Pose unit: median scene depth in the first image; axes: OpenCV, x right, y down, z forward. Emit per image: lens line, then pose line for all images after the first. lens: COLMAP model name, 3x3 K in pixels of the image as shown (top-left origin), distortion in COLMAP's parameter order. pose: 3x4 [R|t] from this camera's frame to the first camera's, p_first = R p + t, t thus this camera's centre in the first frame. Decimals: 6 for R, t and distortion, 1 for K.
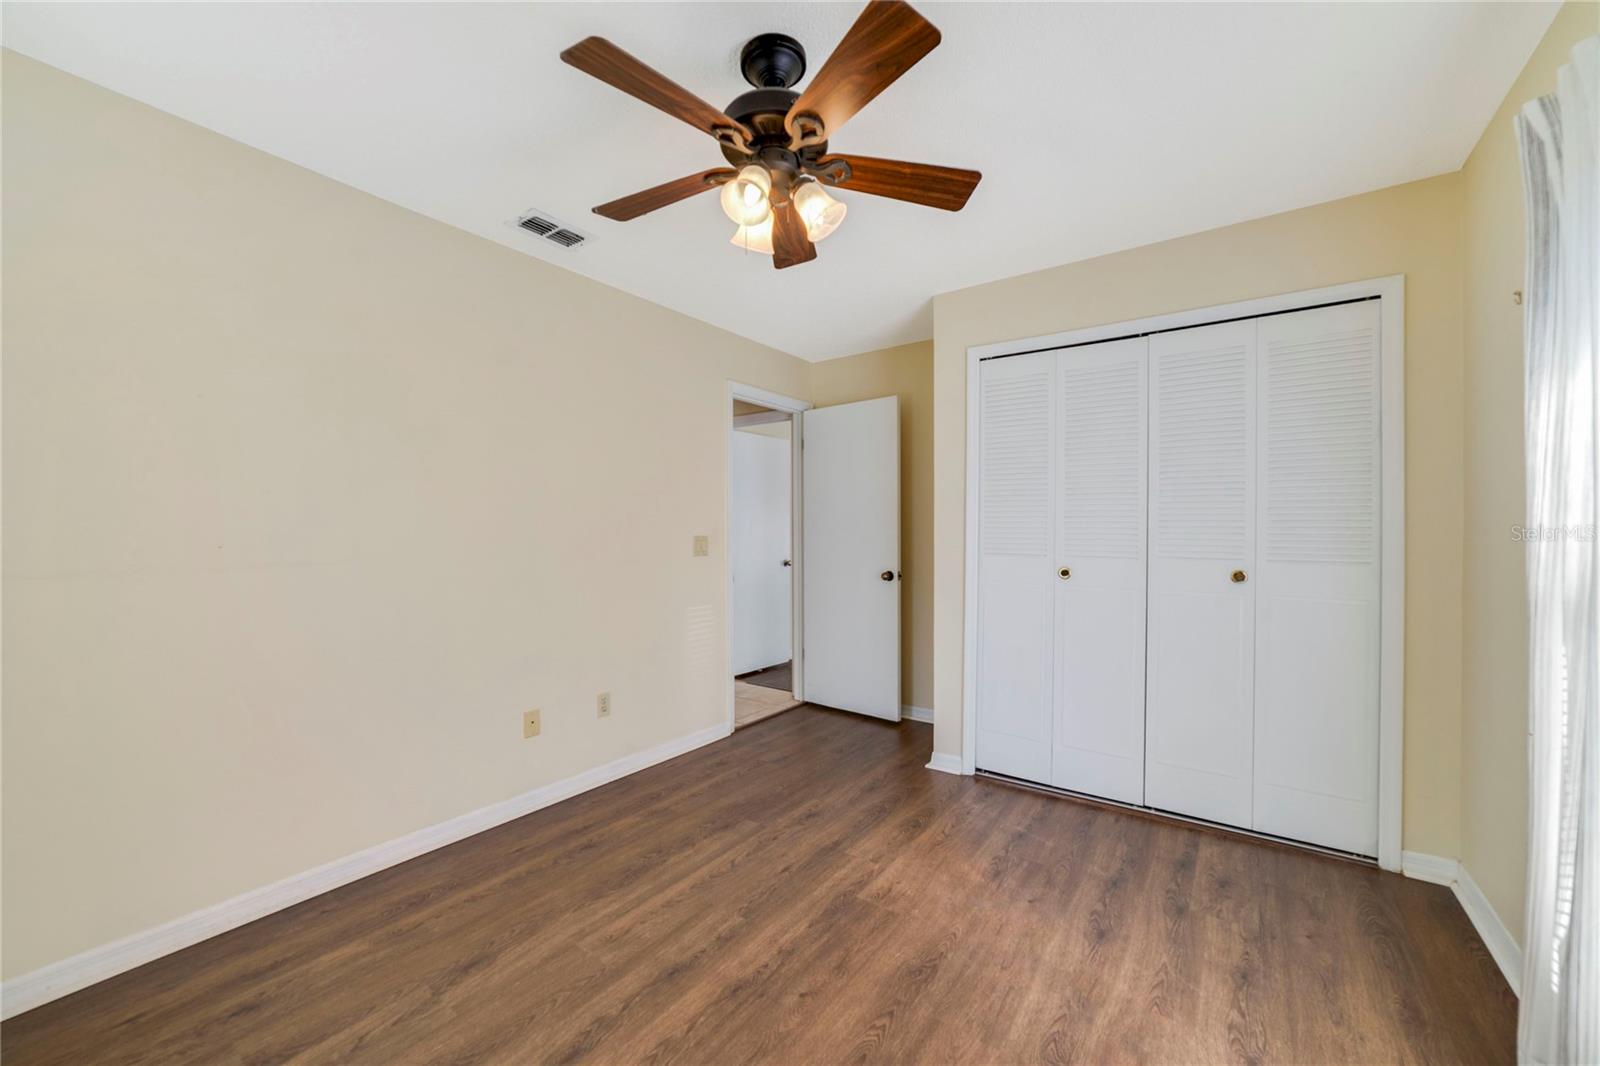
lens RADIAL K [[619.3, 0, 803.5], [0, 619.3, 535.7], [0, 0, 1]] dist [-0.024634, 0.008295]
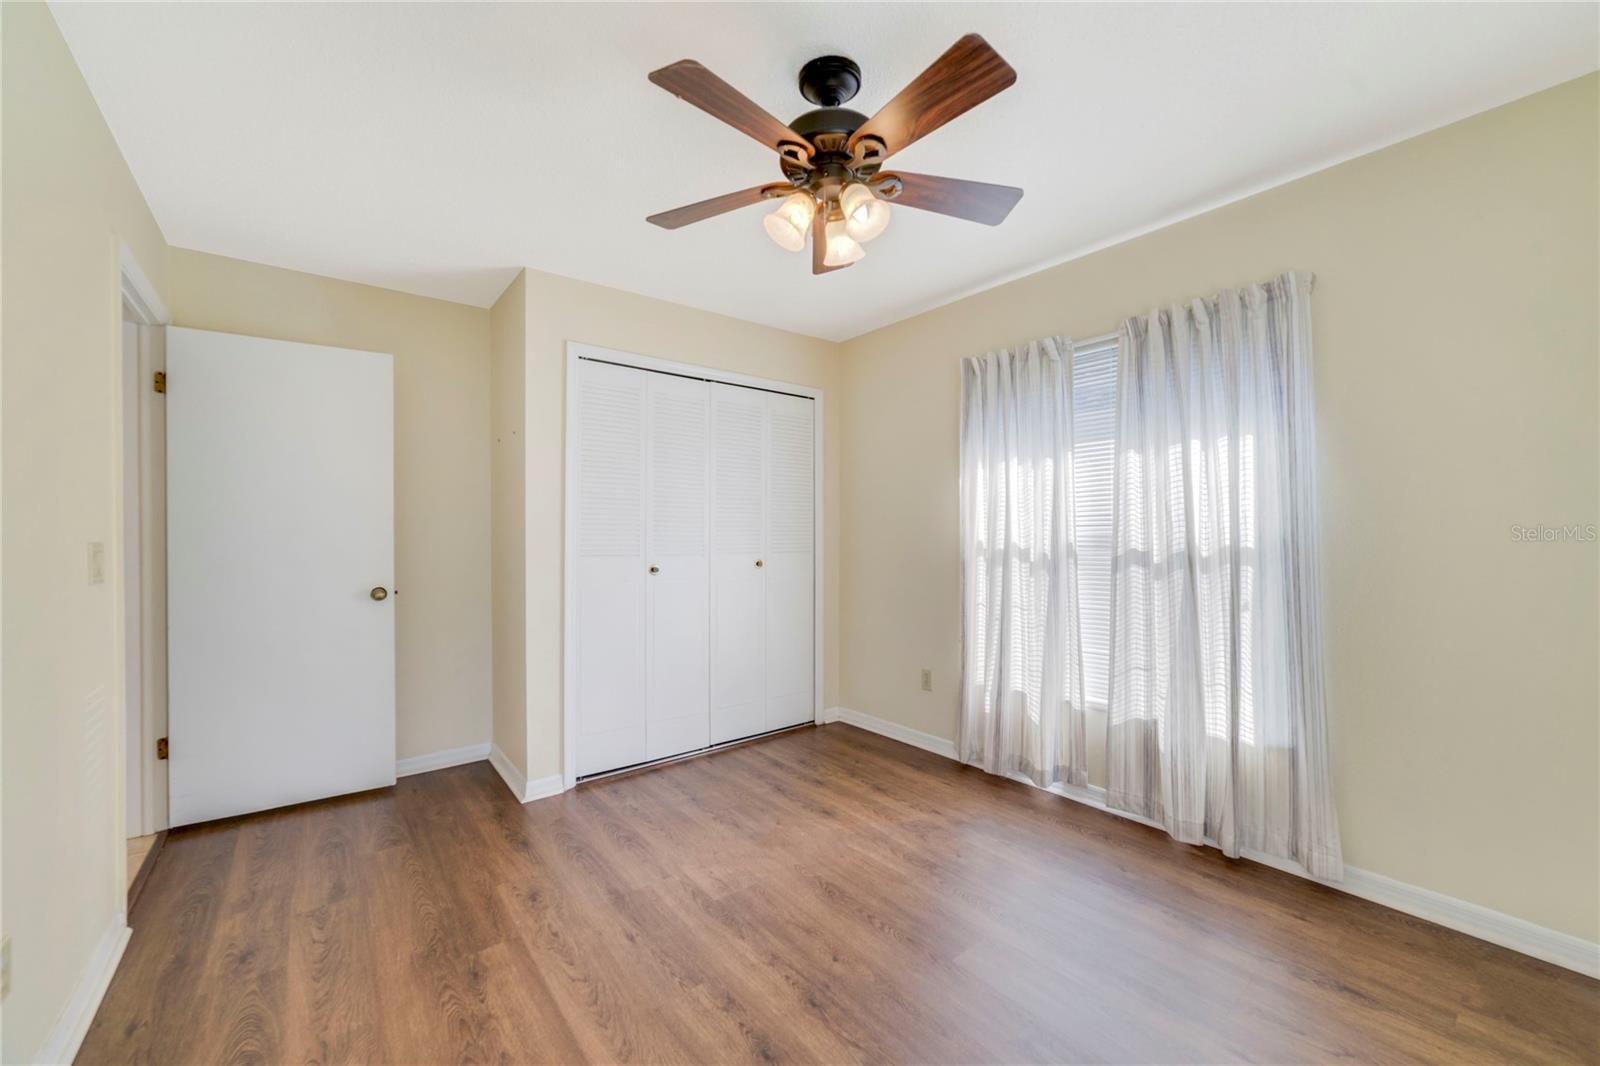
lens RADIAL K [[619.3, 0, 803.5], [0, 619.3, 535.7], [0, 0, 1]] dist [-0.024634, 0.008295]
pose [[0.267449, -0.002968, 0.963567, -0.817800], [0.010565, 0.999944, 0.000148, 0.001299], [-0.963514, 0.010140, 0.267465, 0.585688]]
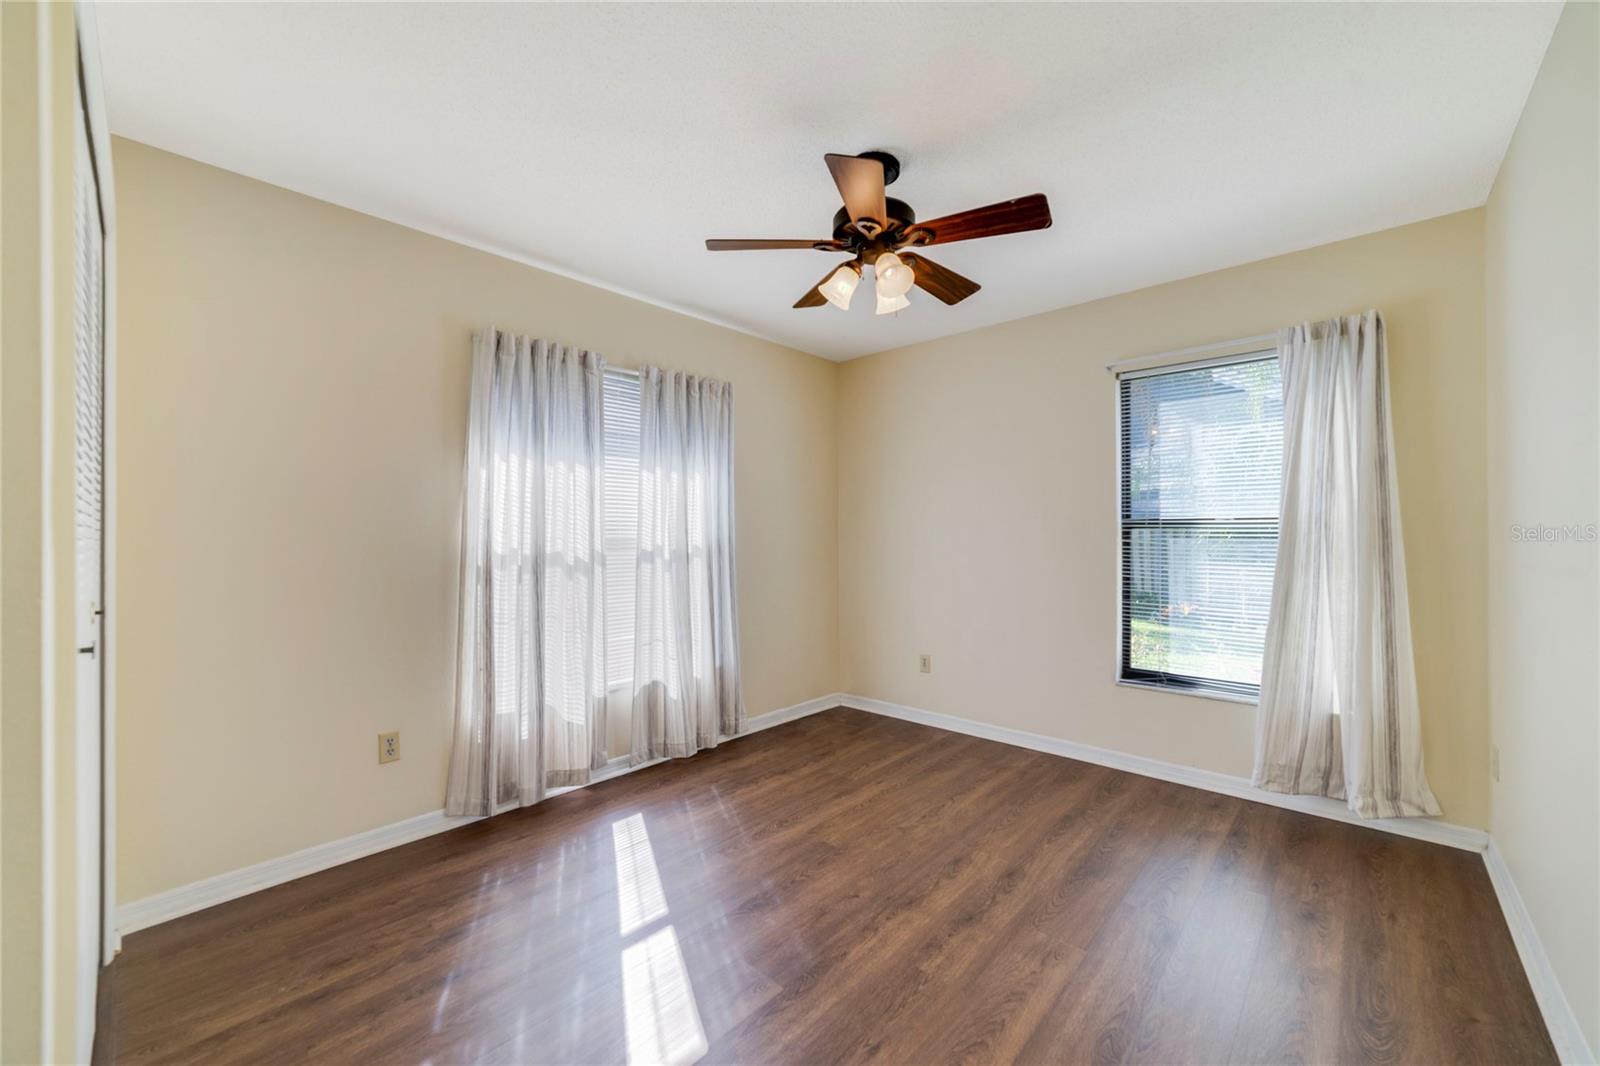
lens RADIAL K [[619.3, 0, 803.5], [0, 619.3, 535.7], [0, 0, 1]] dist [-0.024634, 0.008295]
pose [[-0.992861, 0.006385, 0.119102, -0.038236], [0.007240, 0.999951, 0.006748, -0.007550], [-0.119054, 0.007562, -0.992859, 1.762715]]
